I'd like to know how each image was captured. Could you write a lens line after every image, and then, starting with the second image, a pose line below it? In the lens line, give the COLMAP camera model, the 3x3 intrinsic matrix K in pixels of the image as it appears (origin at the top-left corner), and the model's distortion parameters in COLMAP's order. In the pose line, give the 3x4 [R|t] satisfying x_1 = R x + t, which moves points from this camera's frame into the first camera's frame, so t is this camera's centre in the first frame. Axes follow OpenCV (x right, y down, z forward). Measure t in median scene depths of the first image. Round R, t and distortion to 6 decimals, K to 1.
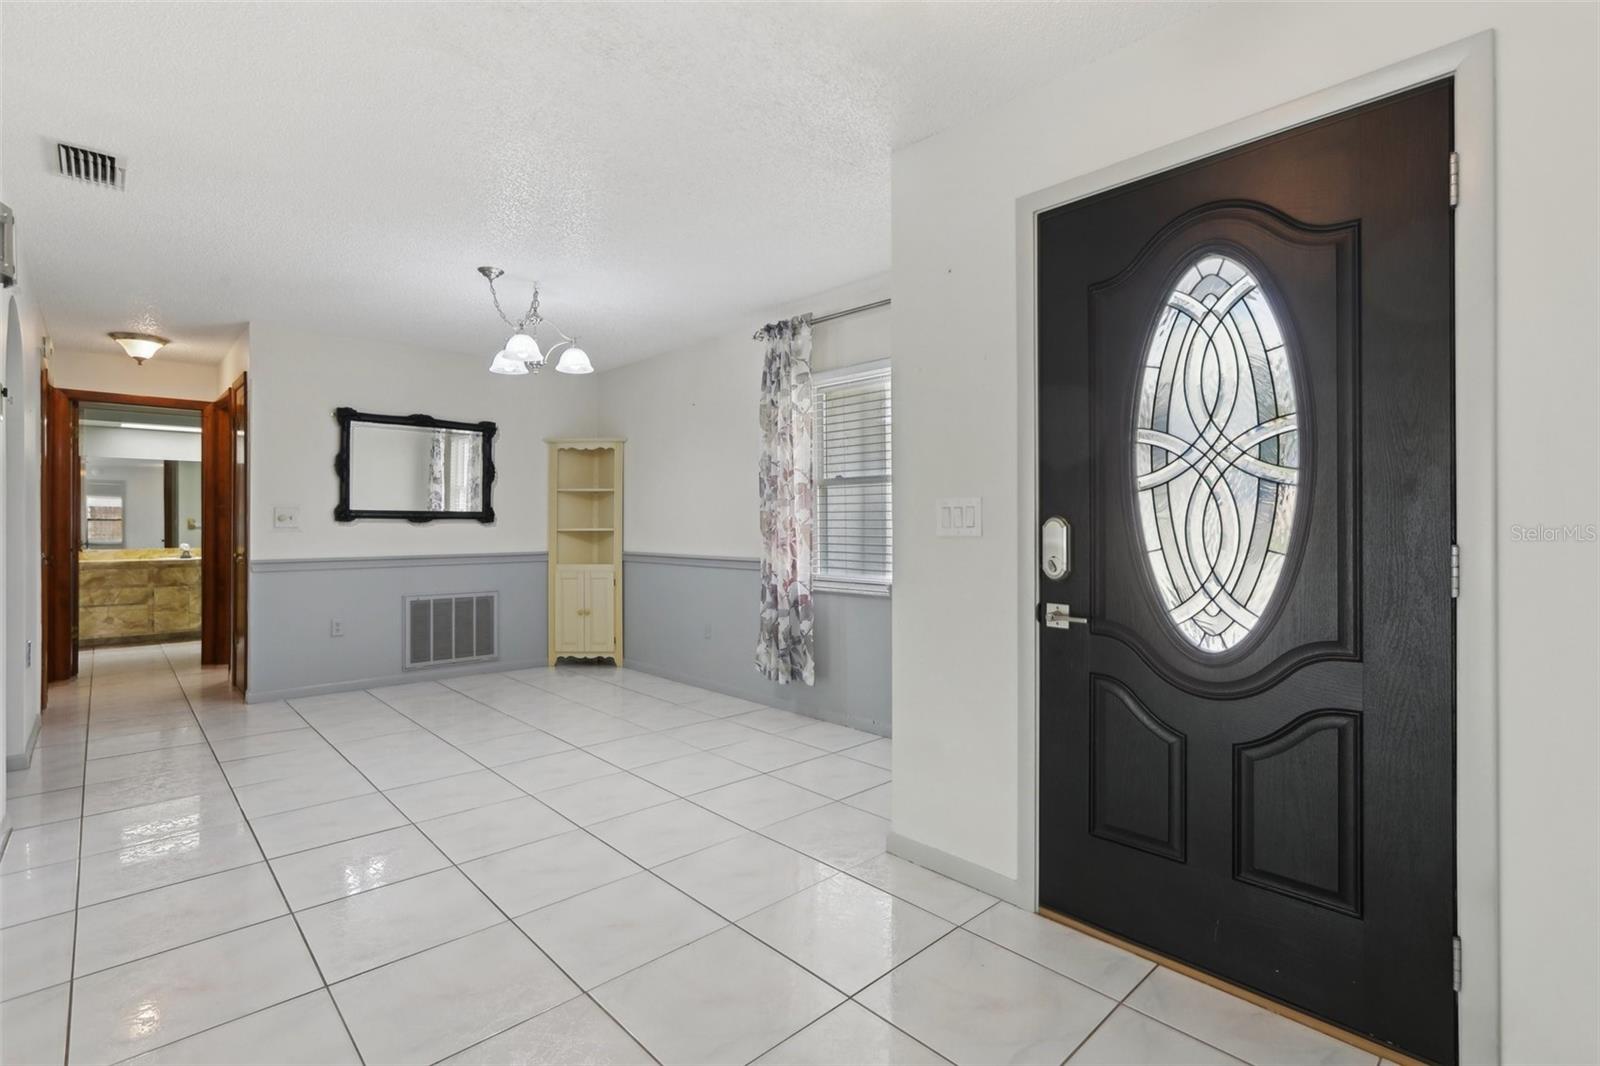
lens RADIAL K [[736.5, 0, 806.2], [0, 736.5, 524.3], [0, 0, 1]] dist [-0.039008, 0.012262]
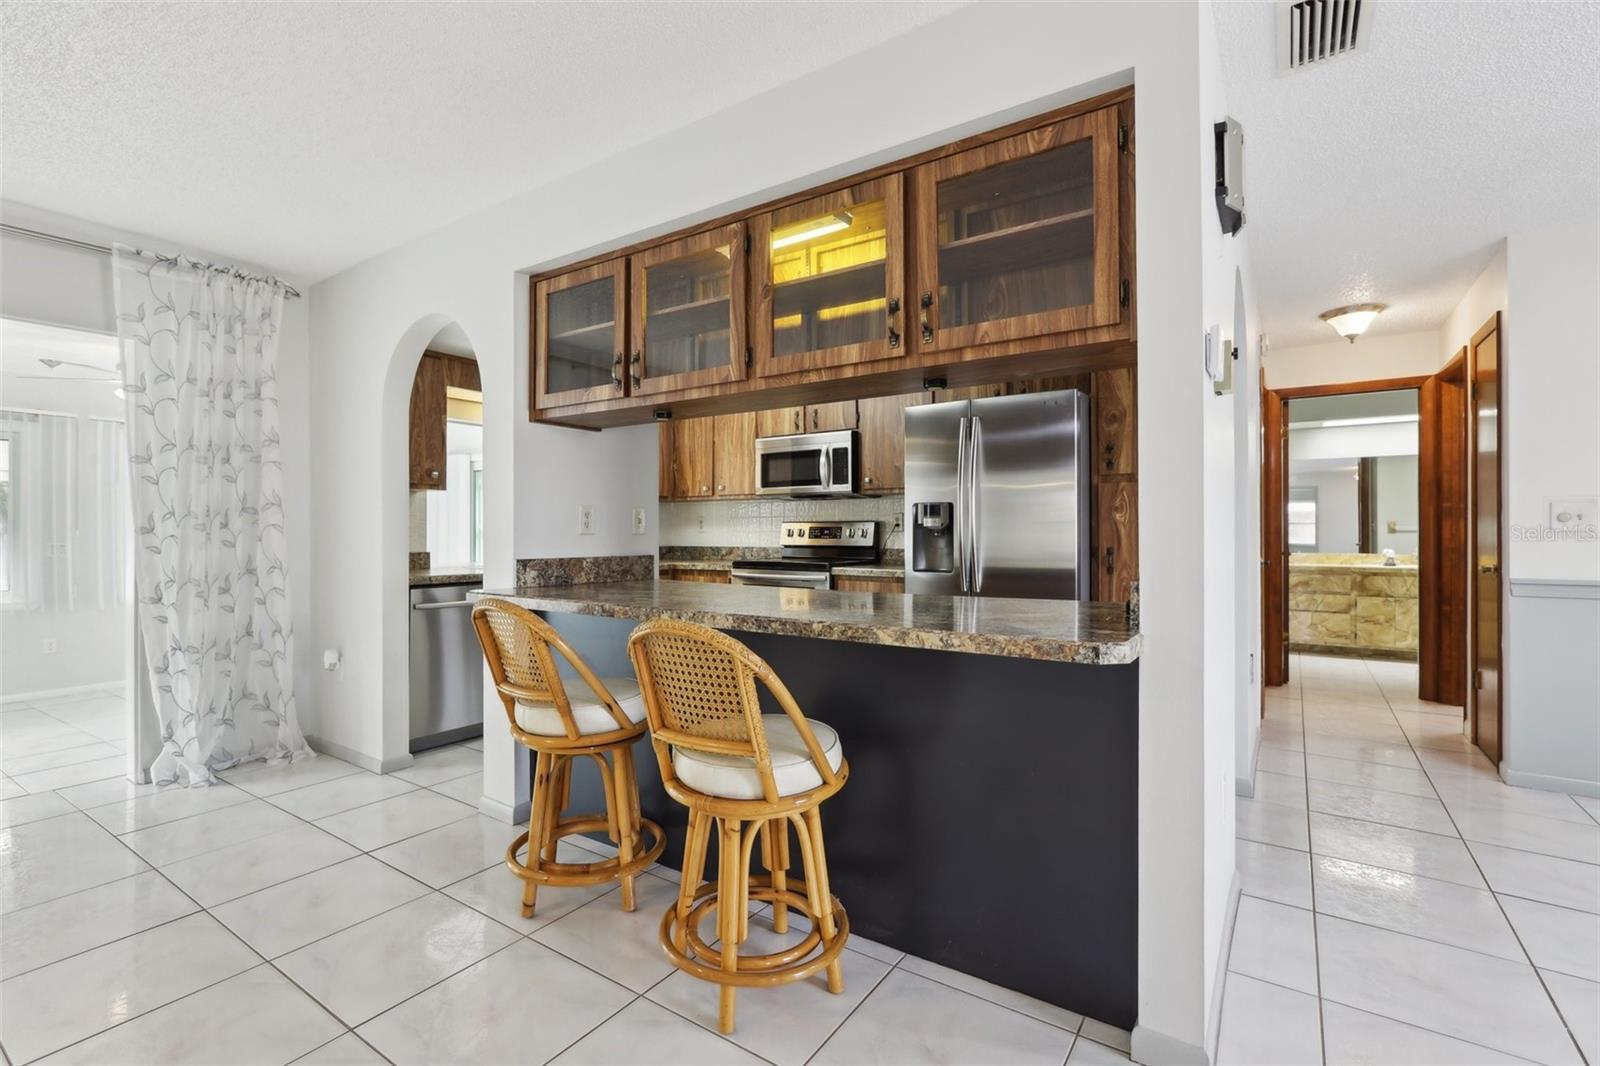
lens RADIAL K [[736.5, 0, 795.5], [0, 736.5, 527.1], [0, 0, 1]] dist [-0.039008, 0.012262]
pose [[0.193415, -0.001276, -0.981116, -0.231273], [0.000984, 0.999999, -0.001107, -0.000637], [0.981117, -0.000751, 0.193416, 0.193763]]
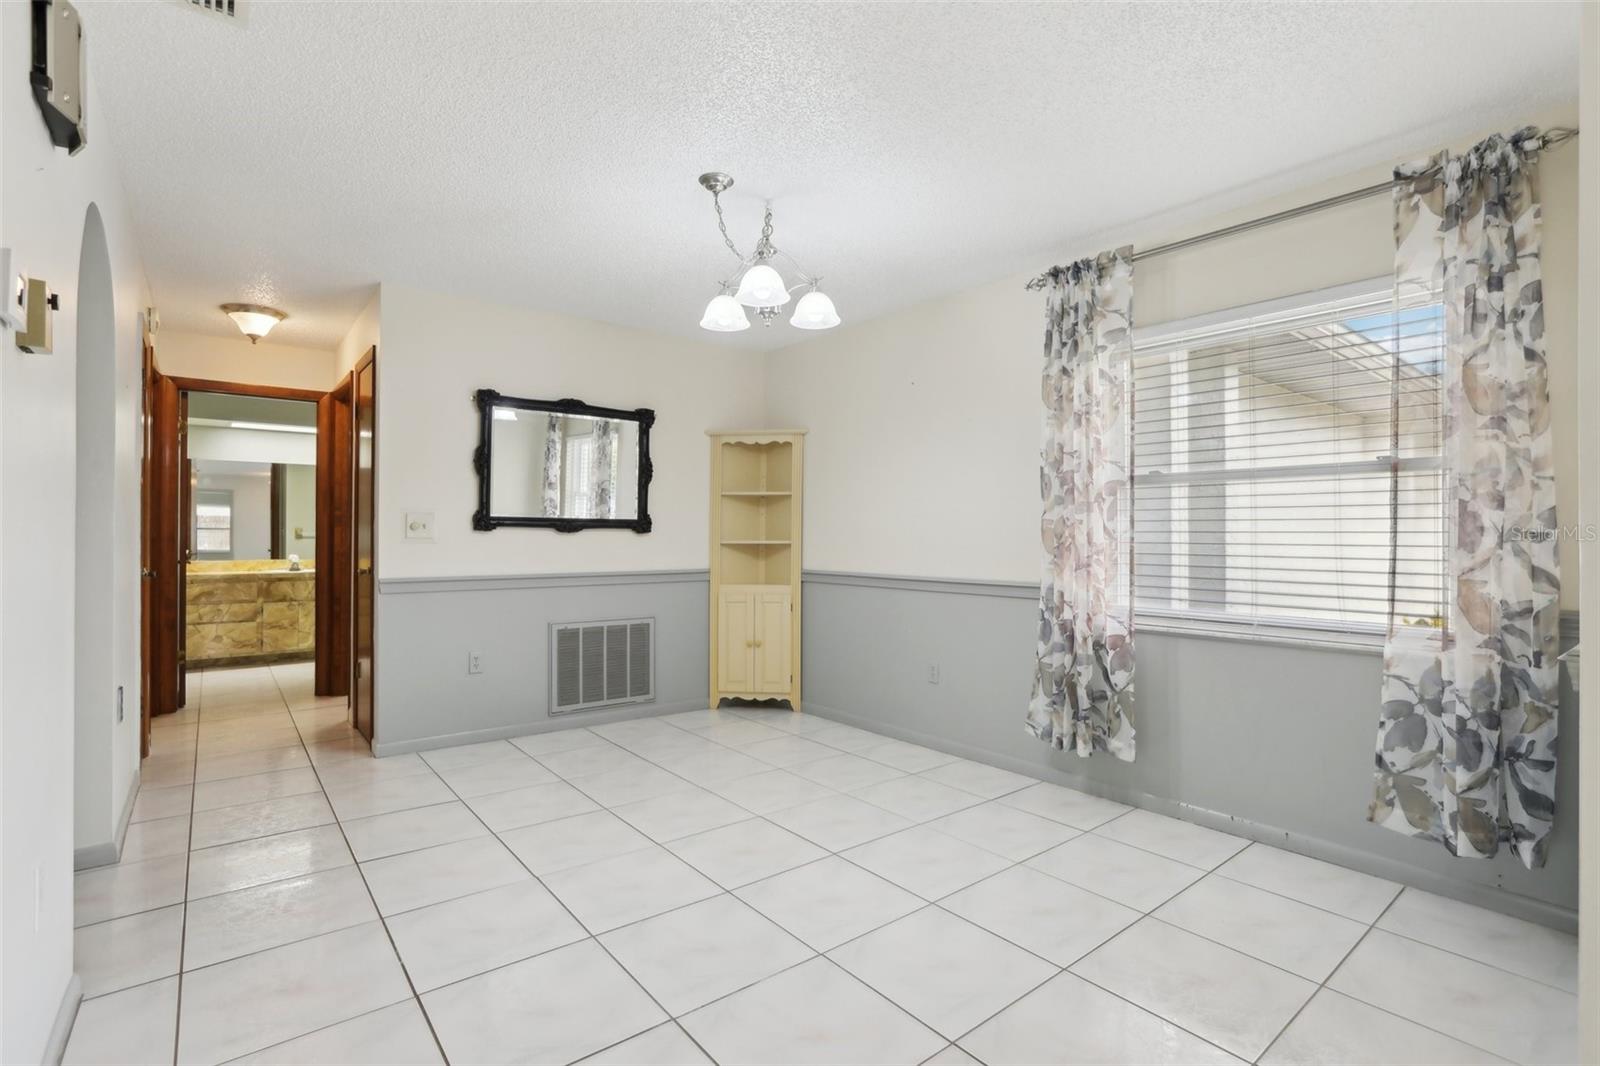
lens RADIAL K [[736.5, 0, 799.8], [0, 736.5, 532.7], [0, 0, 1]] dist [-0.039008, 0.012262]
pose [[0.995706, 0.004284, -0.092474, -0.239521], [-0.004736, 0.999978, -0.004673, -0.000028], [0.092452, 0.005091, 0.995704, 0.247972]]
